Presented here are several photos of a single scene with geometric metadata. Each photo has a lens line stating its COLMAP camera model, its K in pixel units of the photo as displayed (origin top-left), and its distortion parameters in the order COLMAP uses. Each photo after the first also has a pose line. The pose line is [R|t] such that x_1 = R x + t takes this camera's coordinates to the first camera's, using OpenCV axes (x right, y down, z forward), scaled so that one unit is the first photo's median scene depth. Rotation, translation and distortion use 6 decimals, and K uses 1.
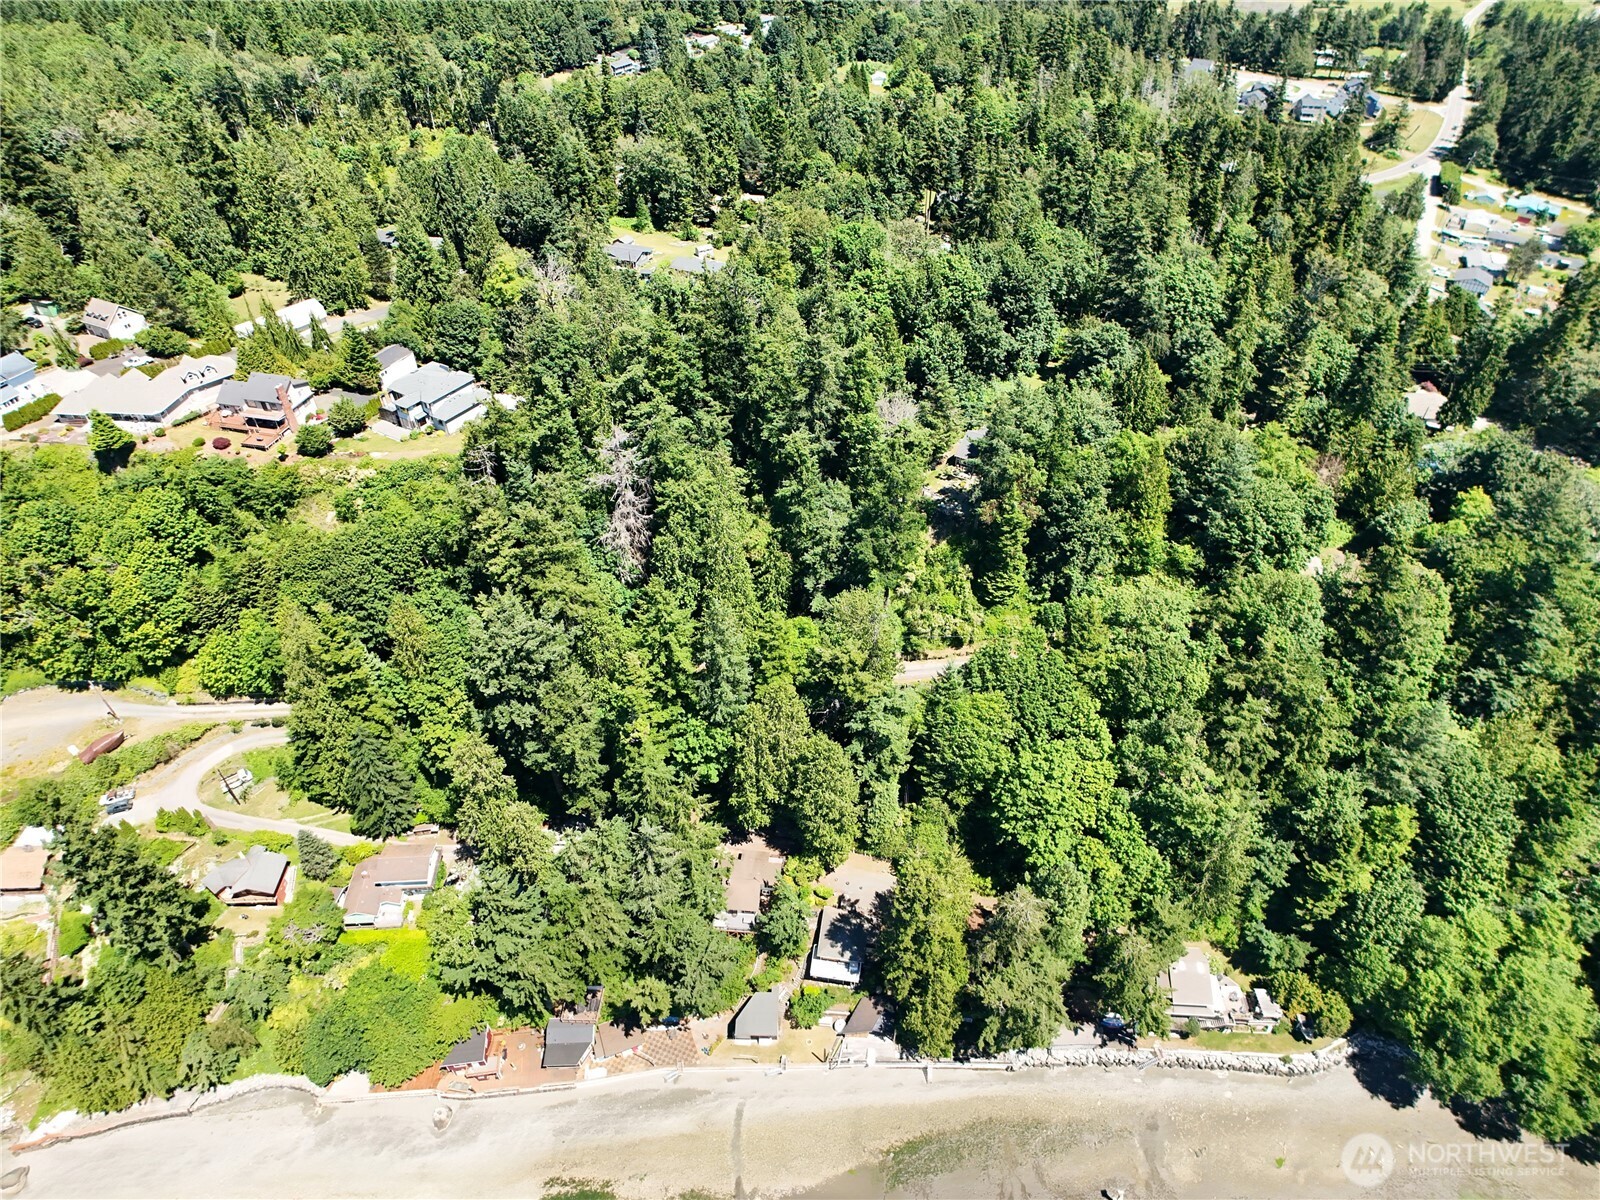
lens RADIAL K [[931.2, 0, 804.3], [0, 931.2, 602.3], [0, 0, 1]] dist [-0.039805, 0.006288]
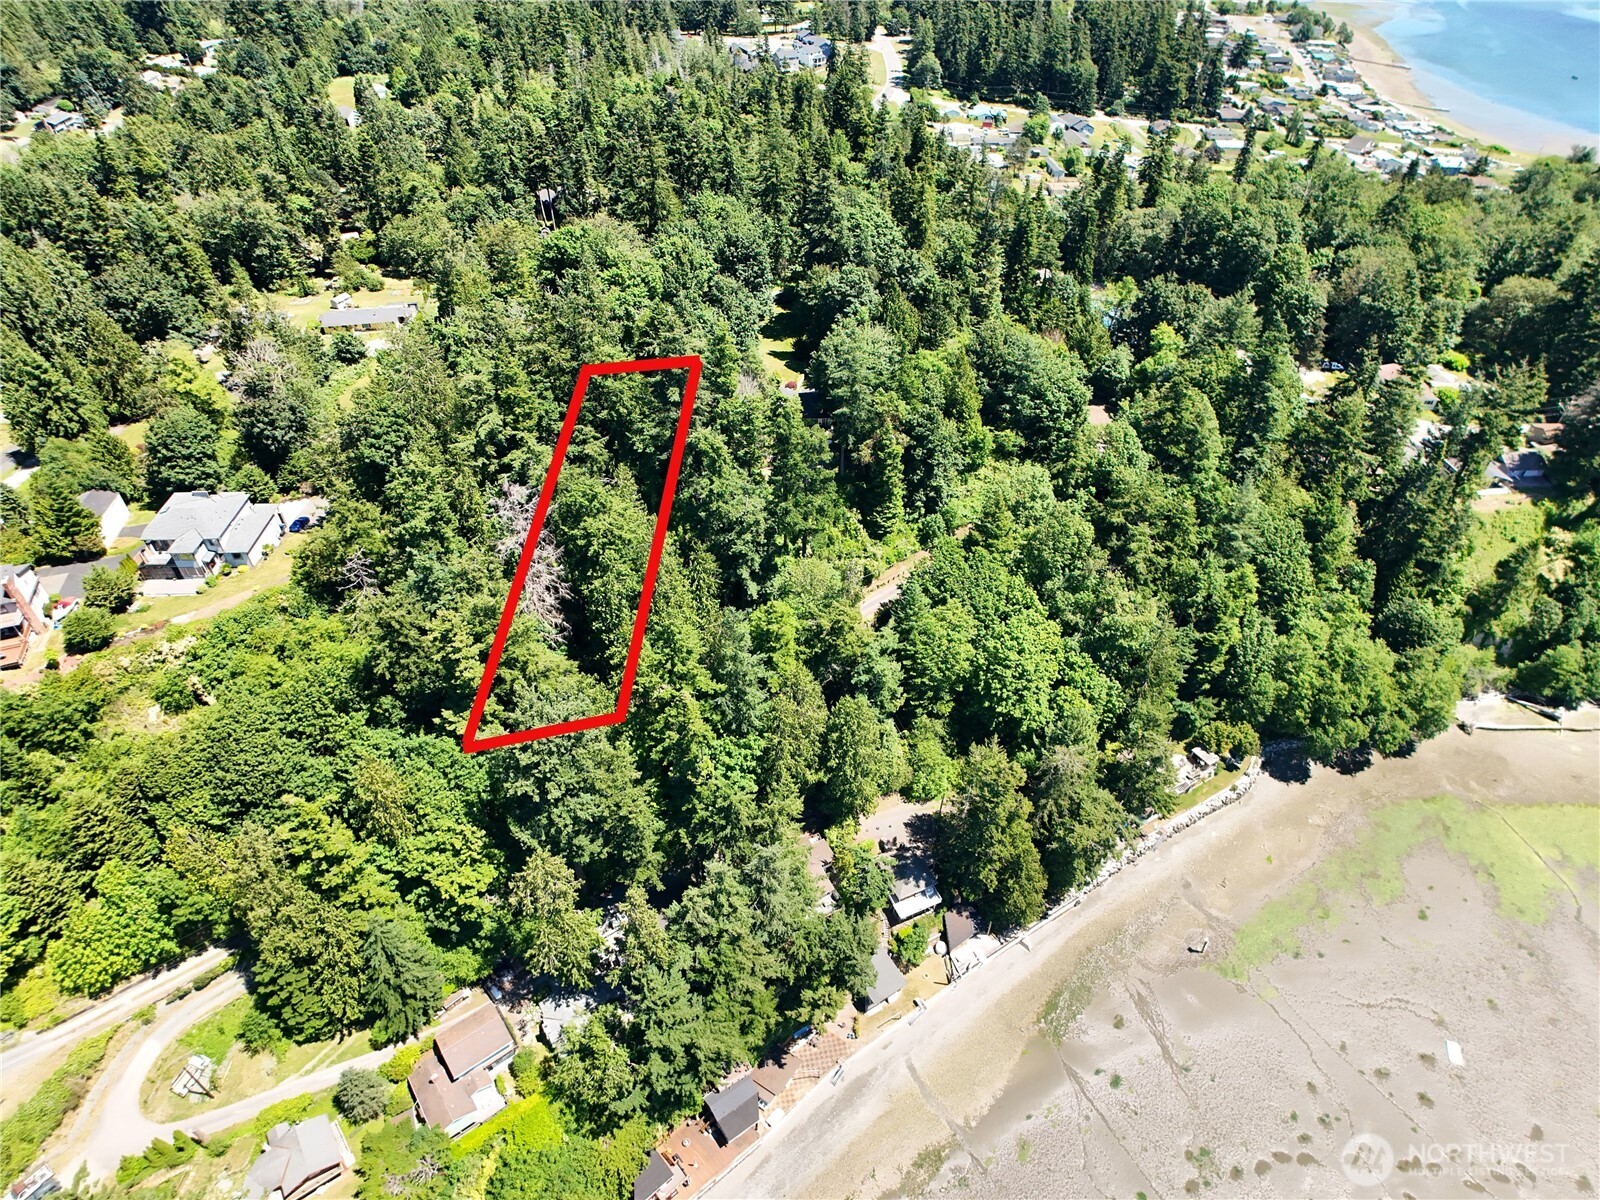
lens RADIAL K [[931.2, 0, 807.1], [0, 931.2, 601.7], [0, 0, 1]] dist [-0.039805, 0.006288]
pose [[0.834614, -0.359900, 0.417002, -0.367647], [0.356043, 0.930112, 0.090140, -0.058074], [-0.420300, 0.073239, 0.904425, 0.069506]]
